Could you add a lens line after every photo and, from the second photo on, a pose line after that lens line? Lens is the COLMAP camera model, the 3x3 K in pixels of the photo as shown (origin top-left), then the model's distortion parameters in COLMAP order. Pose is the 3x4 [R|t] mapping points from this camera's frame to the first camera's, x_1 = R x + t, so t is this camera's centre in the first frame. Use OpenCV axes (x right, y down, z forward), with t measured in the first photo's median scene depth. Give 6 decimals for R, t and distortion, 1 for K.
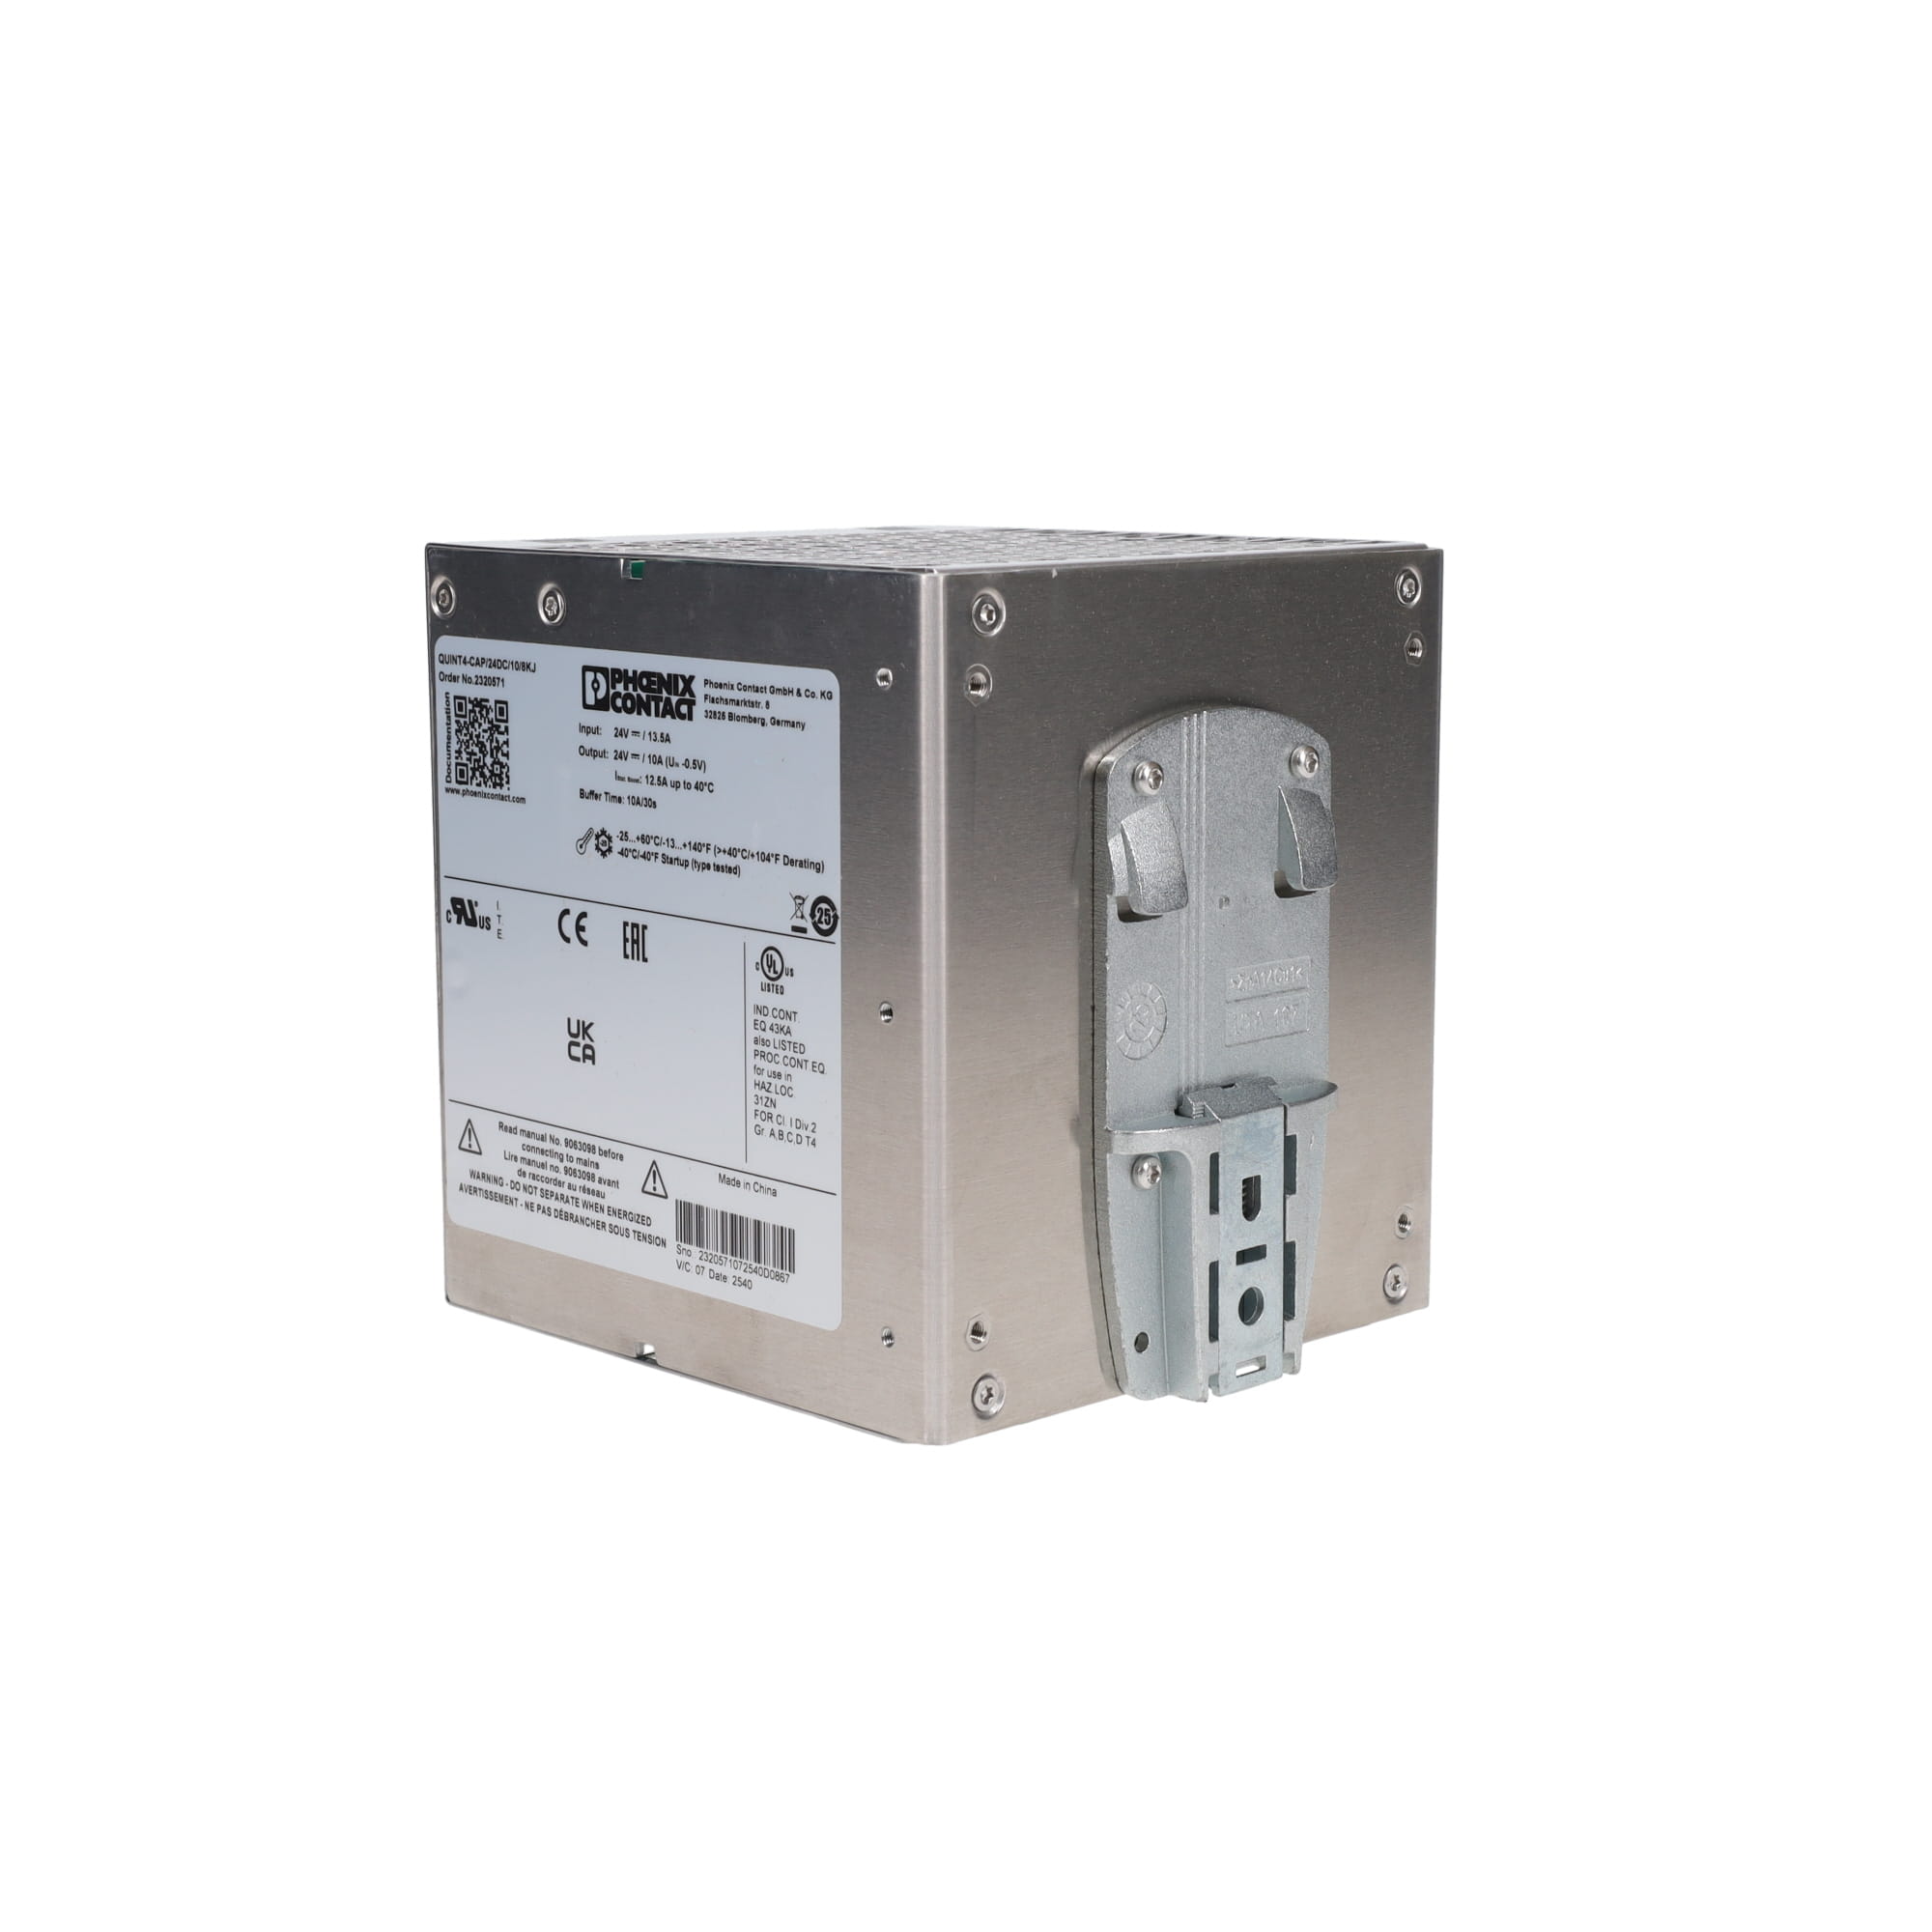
lens RADIAL K [[3549.8, 0, 966.0], [0, 3549.8, 966.0], [0, 0, 1]] dist [0.015478, -0.216878]
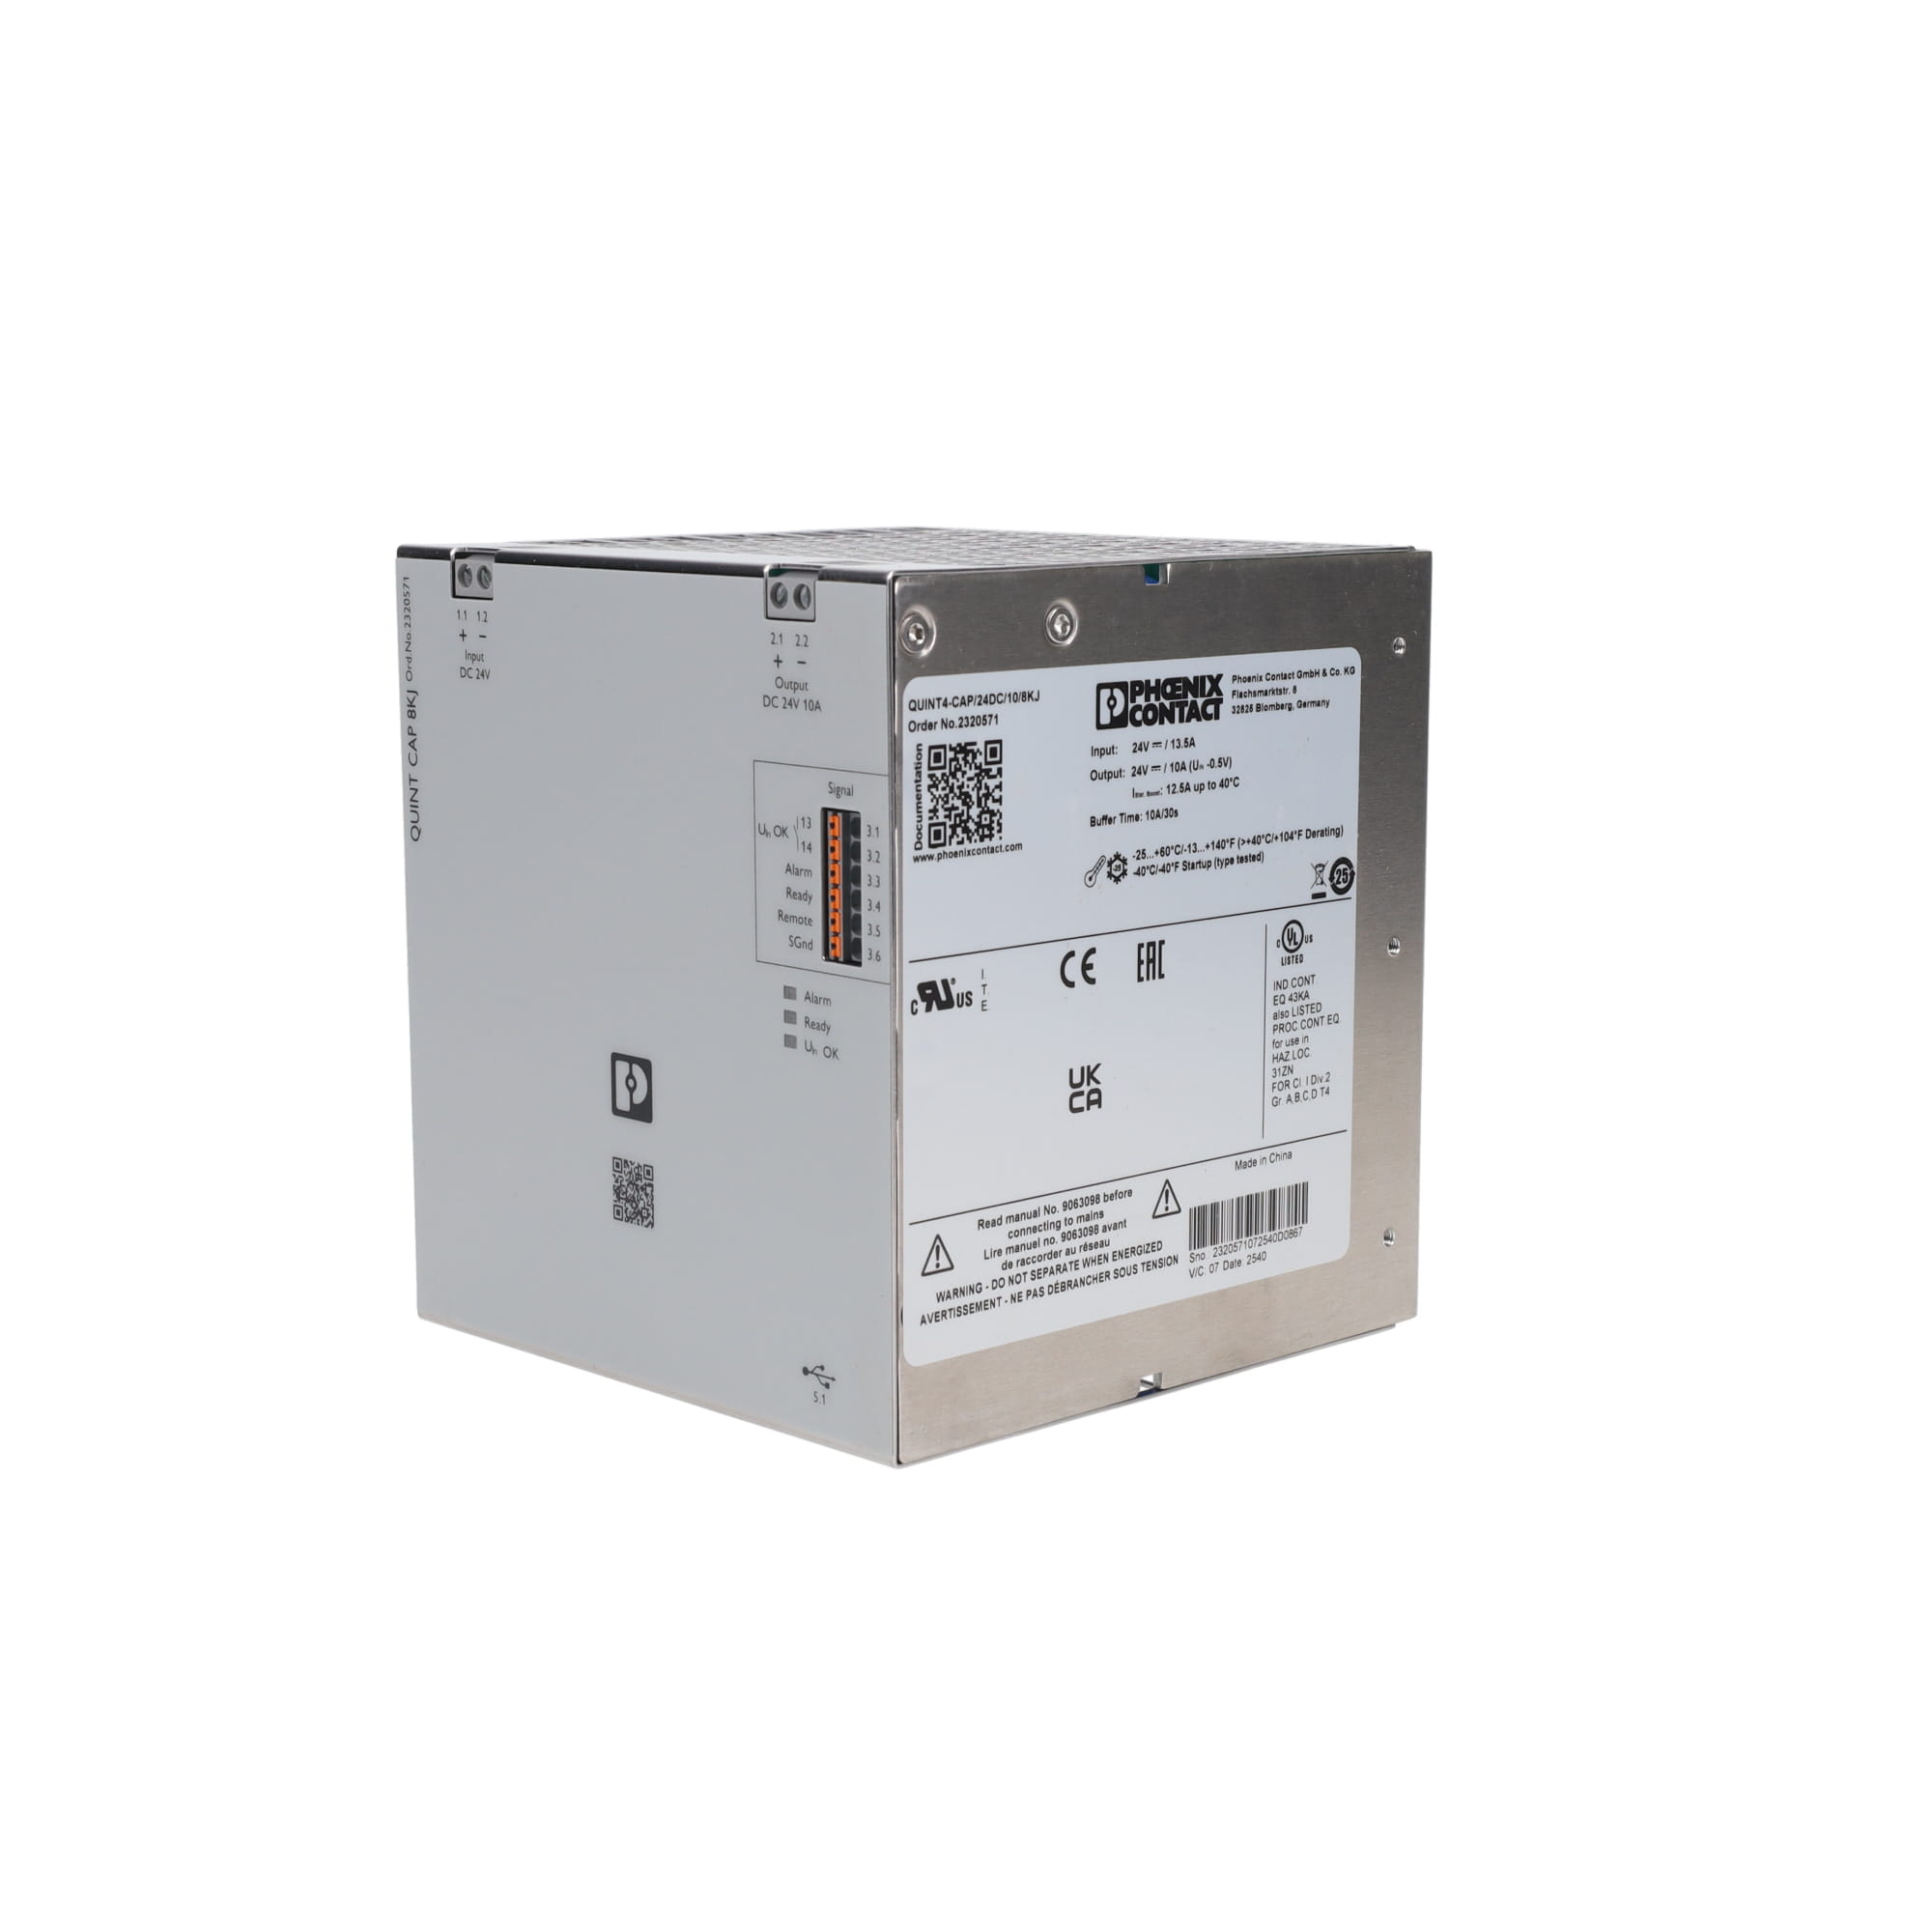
lens RADIAL K [[3549.8, 0, 966.0], [0, 3549.8, 966.0], [0, 0, 1]] dist [0.015478, -0.216878]
pose [[0.003630, -0.159226, 0.987235, -1.053518], [0.160738, 0.974498, 0.156581, -0.165833], [-0.986990, 0.158118, 0.029131, 1.029057]]
